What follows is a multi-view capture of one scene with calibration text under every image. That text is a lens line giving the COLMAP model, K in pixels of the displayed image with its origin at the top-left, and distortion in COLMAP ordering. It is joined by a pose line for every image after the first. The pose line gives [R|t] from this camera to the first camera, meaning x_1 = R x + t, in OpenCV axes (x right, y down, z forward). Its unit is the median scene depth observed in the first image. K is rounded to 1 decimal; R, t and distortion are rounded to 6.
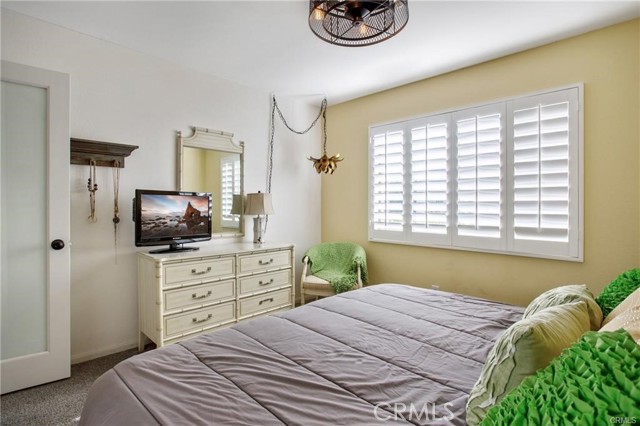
lens RADIAL K [[316.6, 0, 320.0], [0, 316.6, 213.0], [0, 0, 1]] dist [-0.075566, 0.033005]
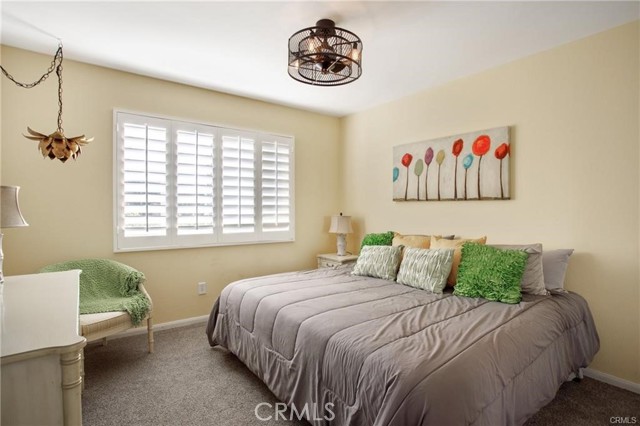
lens RADIAL K [[316.6, 0, 320.0], [0, 316.6, 213.0], [0, 0, 1]] dist [-0.075566, 0.033005]
pose [[0.141903, -0.022302, 0.989629, -0.682461], [0.014791, 0.999682, 0.020408, -0.024429], [-0.989770, 0.011742, 0.142188, 0.471061]]
